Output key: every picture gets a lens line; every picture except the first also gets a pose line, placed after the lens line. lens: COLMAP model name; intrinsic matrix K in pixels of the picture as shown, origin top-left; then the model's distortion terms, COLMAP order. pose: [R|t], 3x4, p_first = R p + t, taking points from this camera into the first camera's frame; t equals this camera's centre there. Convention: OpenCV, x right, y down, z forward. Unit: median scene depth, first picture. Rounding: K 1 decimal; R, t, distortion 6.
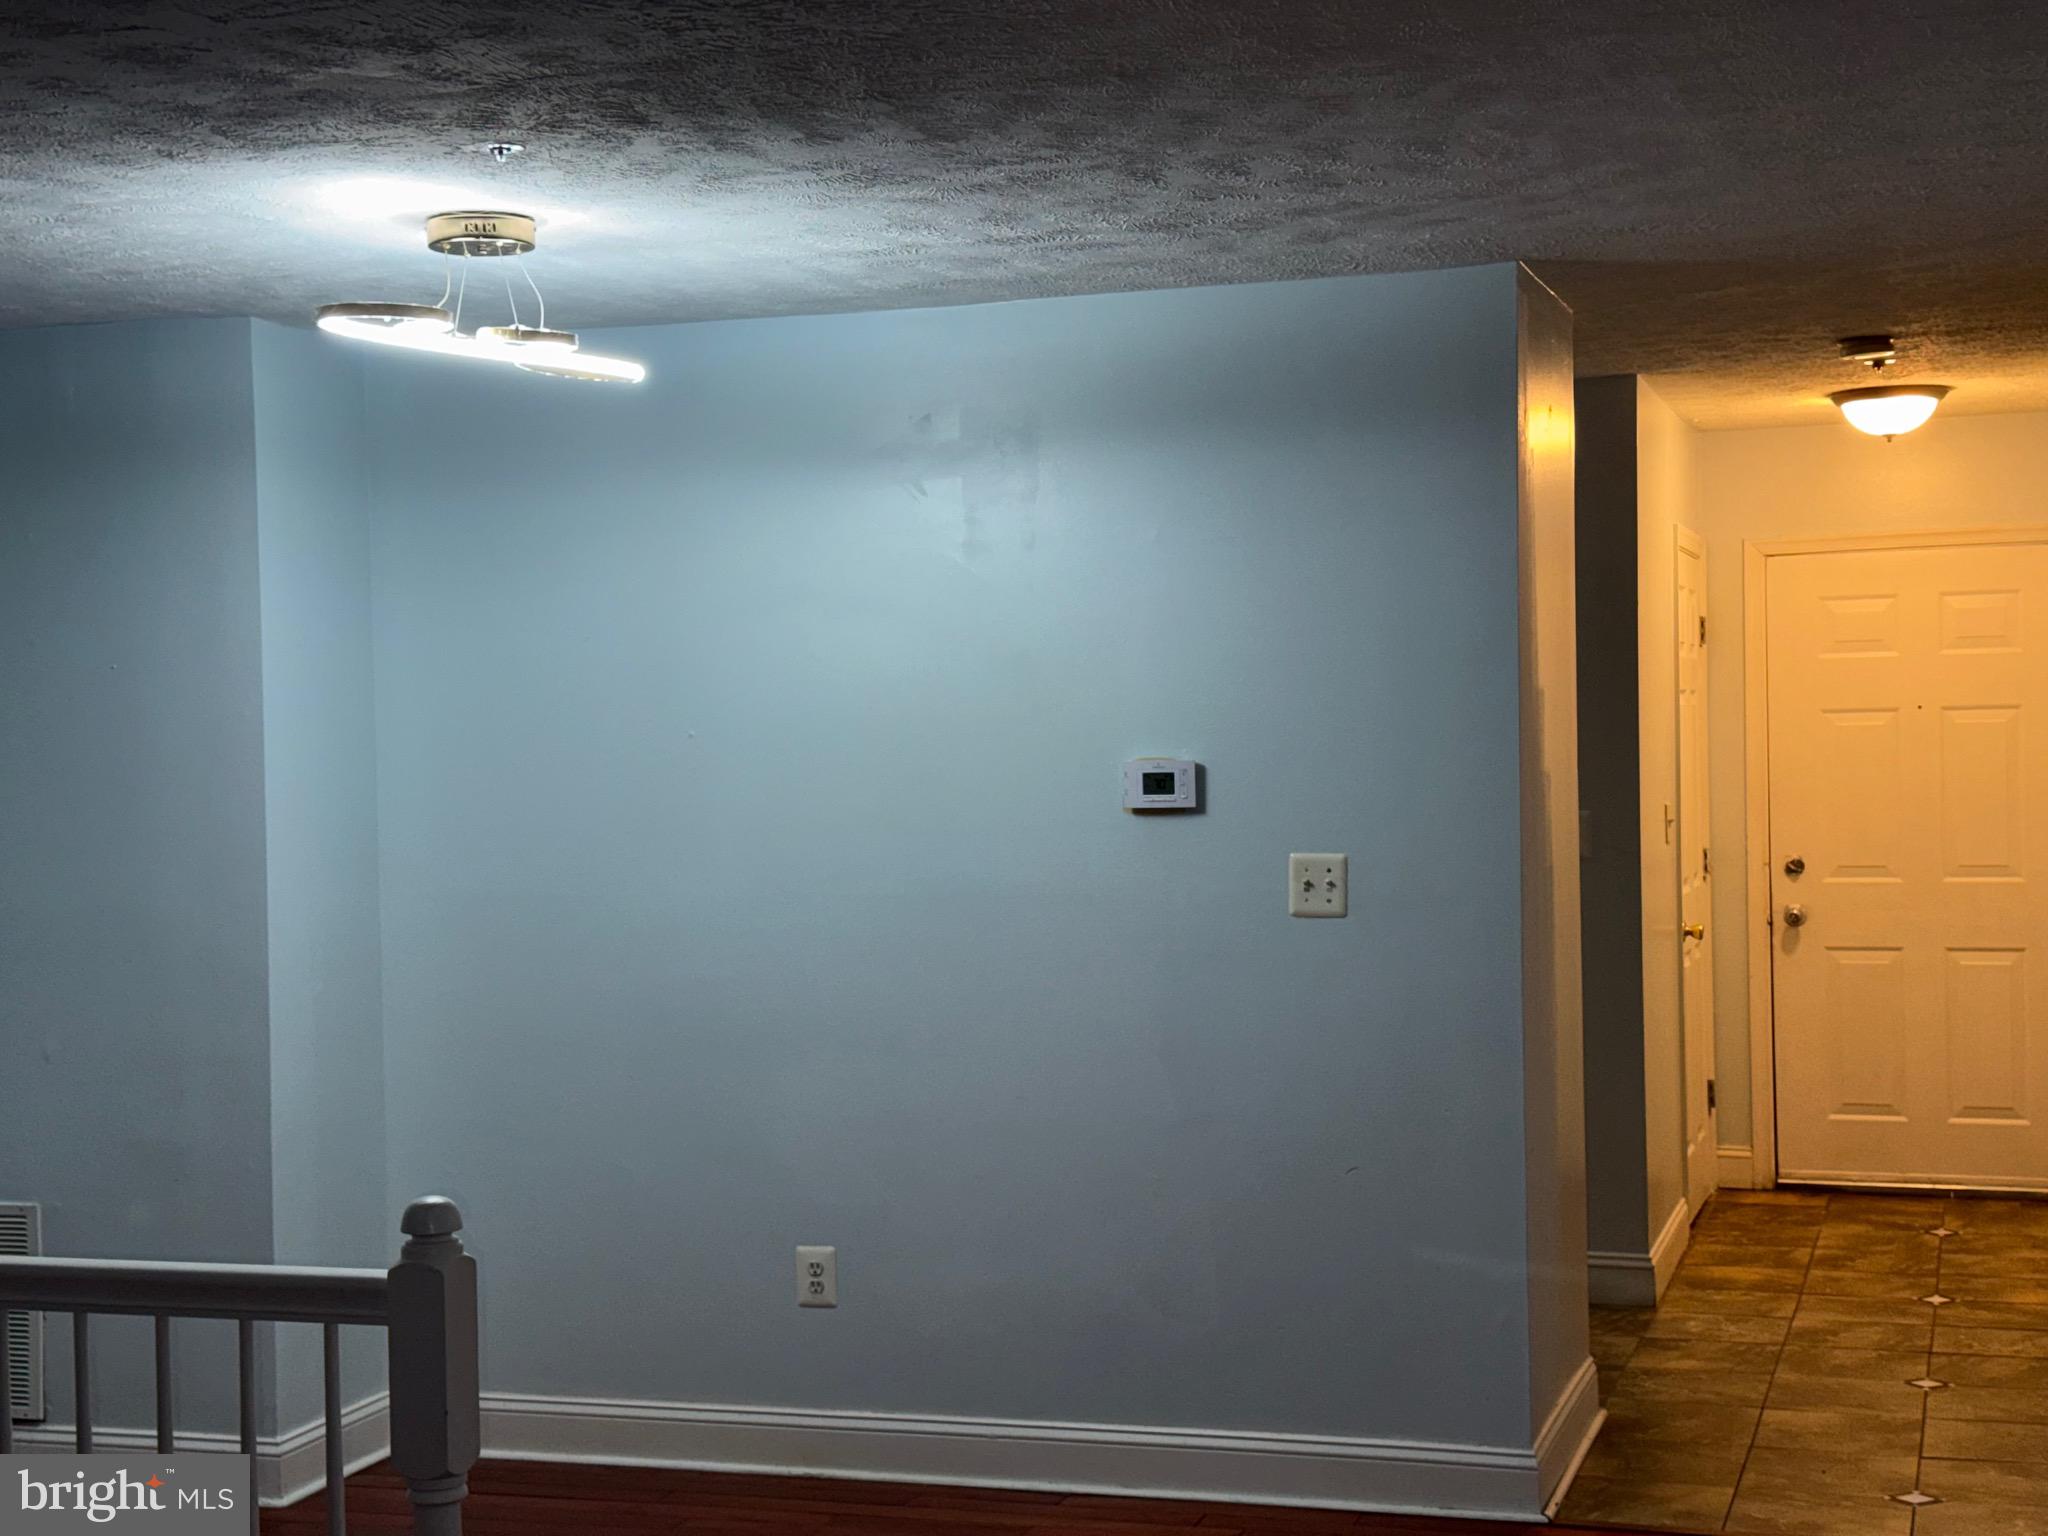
lens RADIAL K [[2901.0, 0, 1025.9], [0, 2901.0, 767.6], [0, 0, 1]] dist [0.057778, 0.000000]
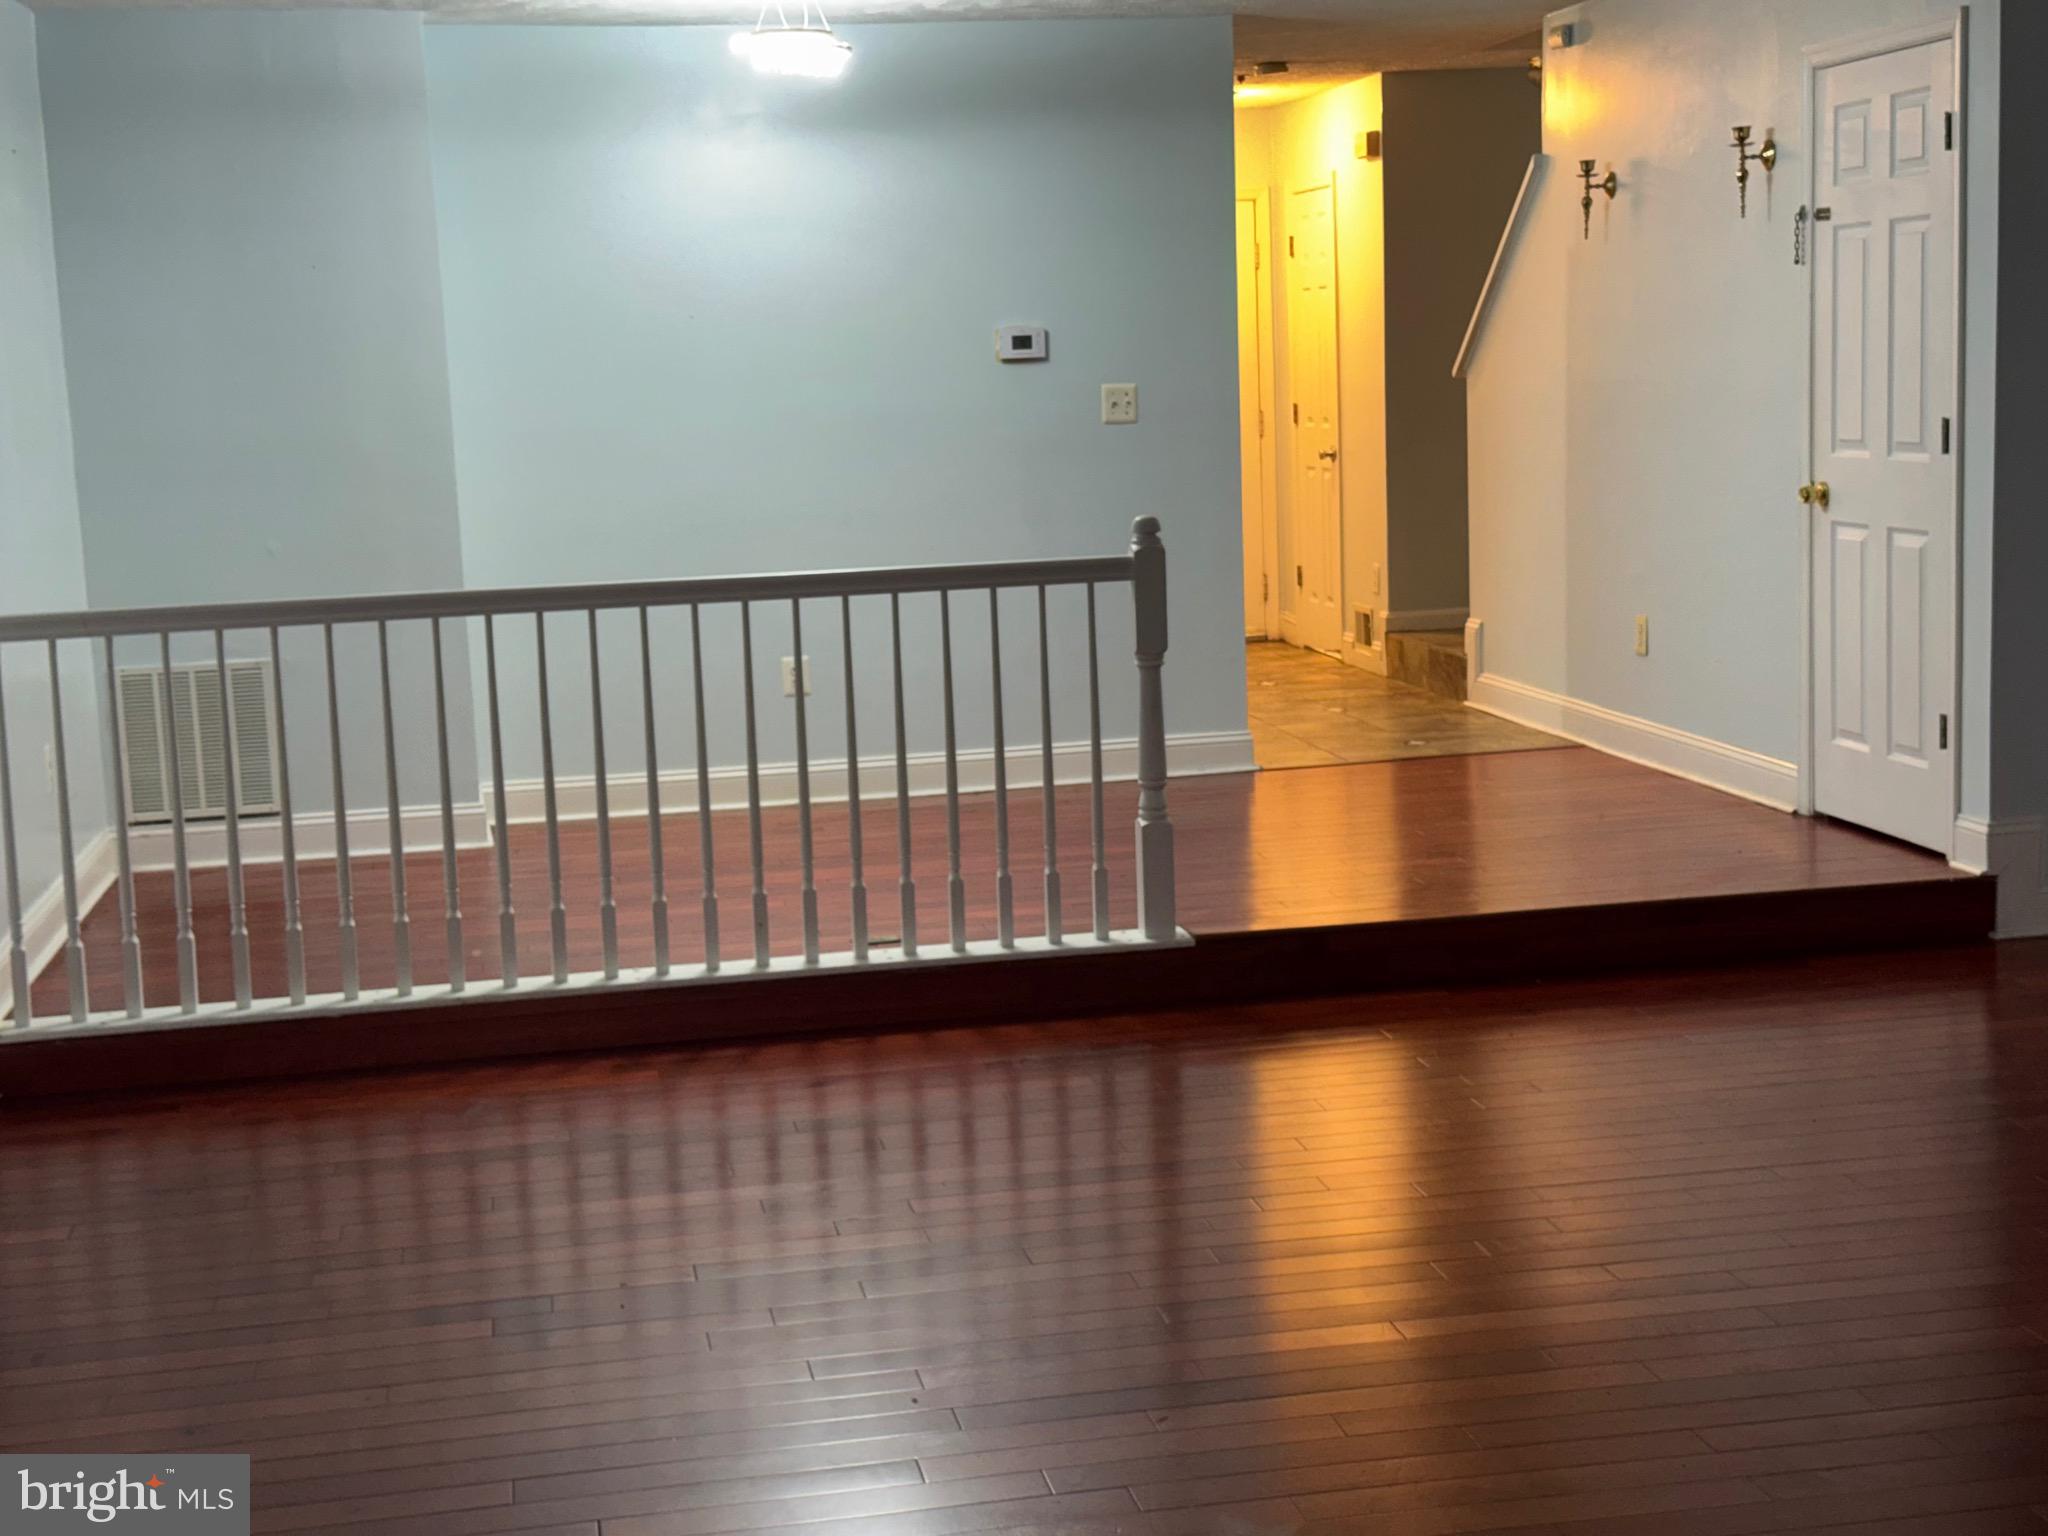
lens RADIAL K [[2901.0, 0, 1024.2], [0, 2901.0, 768.3], [0, 0, 1]] dist [0.057778, 0.000000]
pose [[0.887751, -0.071047, 0.454809, -0.700819], [0.015869, 0.992154, 0.124013, 0.040069], [-0.460051, -0.102875, 0.881912, -0.438973]]
